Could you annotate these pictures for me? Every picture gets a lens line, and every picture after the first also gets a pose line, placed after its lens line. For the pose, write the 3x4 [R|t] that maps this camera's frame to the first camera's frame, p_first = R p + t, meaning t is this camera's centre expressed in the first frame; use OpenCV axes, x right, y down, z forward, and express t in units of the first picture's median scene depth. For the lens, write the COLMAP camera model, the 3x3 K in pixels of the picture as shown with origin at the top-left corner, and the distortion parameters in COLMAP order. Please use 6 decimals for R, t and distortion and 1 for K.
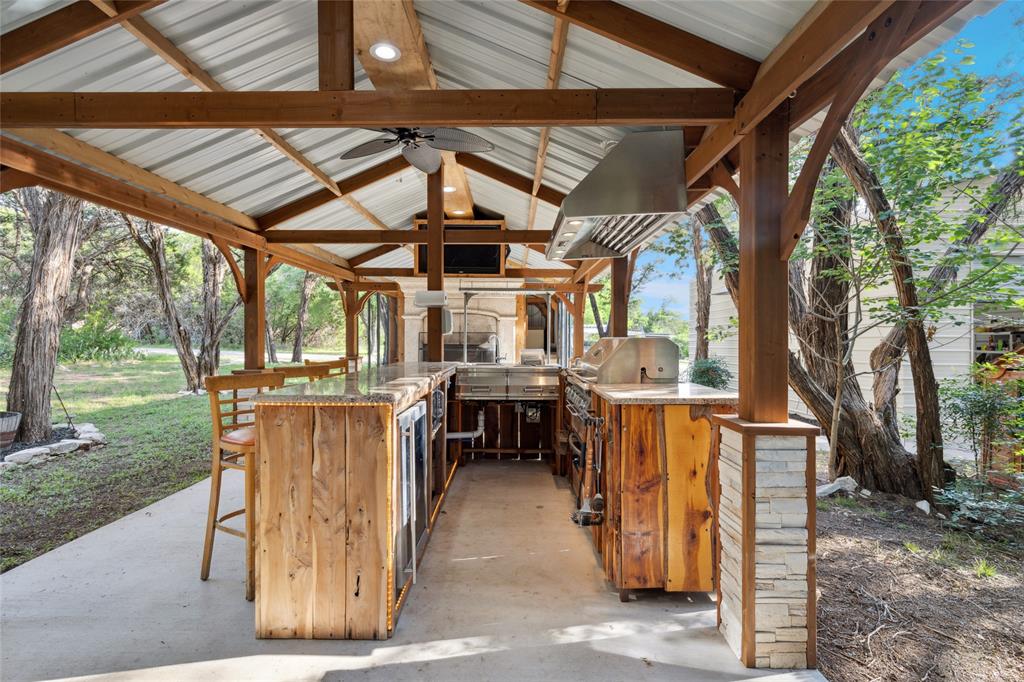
lens RADIAL K [[476.1, 0, 510.8], [0, 476.1, 338.8], [0, 0, 1]] dist [-0.001881, -0.000397]
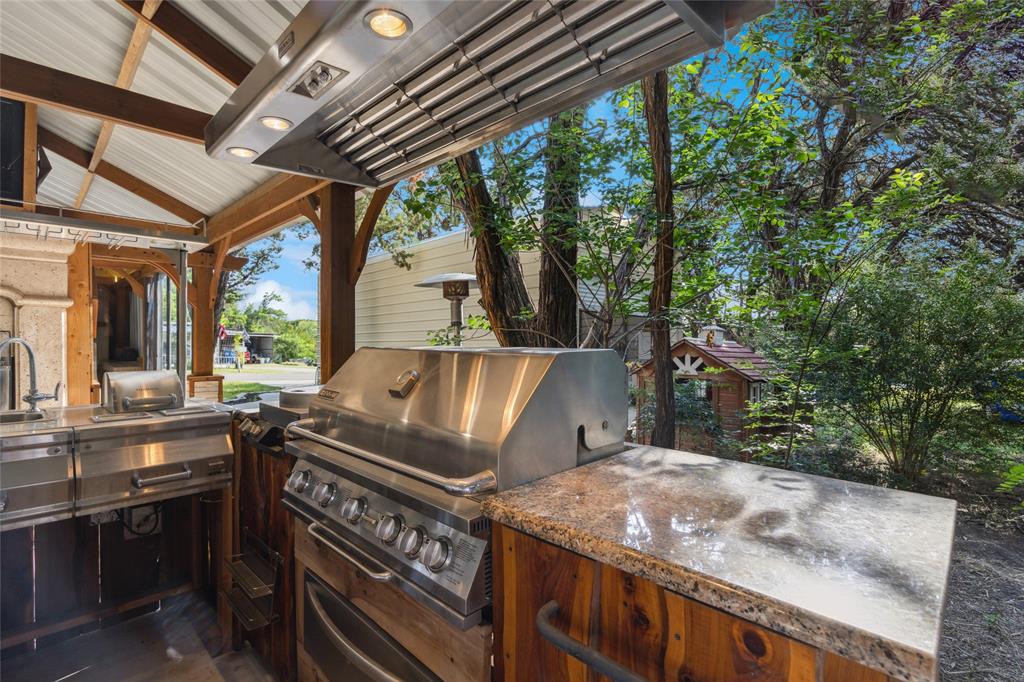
lens RADIAL K [[476.1, 0, 512.4], [0, 476.1, 340.4], [0, 0, 1]] dist [-0.001881, -0.000397]
pose [[0.699909, -0.003021, 0.714226, -0.018999], [0.000383, 0.999992, 0.003854, -0.005411], [-0.714232, -0.002424, 0.699904, 0.316392]]
